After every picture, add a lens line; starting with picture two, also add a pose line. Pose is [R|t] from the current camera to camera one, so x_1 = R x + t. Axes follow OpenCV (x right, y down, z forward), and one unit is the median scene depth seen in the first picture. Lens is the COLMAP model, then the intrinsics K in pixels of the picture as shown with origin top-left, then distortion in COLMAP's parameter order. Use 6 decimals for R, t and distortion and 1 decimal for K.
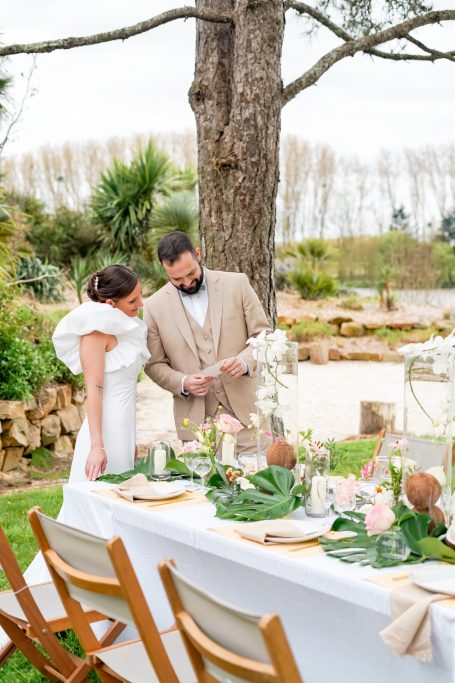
lens RADIAL K [[1001.4, 0, 227.5], [0, 1001.4, 341.5], [0, 0, 1]] dist [-0.069983, 0.123603]
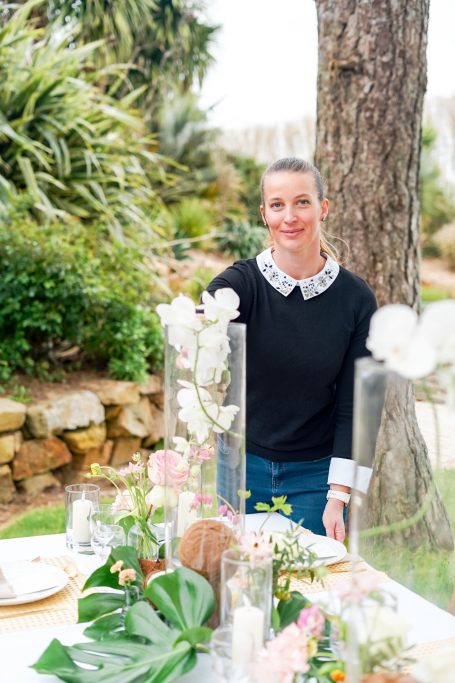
lens RADIAL K [[1001.4, 0, 227.5], [0, 1001.4, 341.5], [0, 0, 1]] dist [-0.069983, 0.123603]
pose [[0.964870, 0.029980, -0.261010, 0.106806], [-0.022119, 0.999210, 0.033004, -0.004353], [0.261793, -0.026071, 0.964772, 0.288324]]
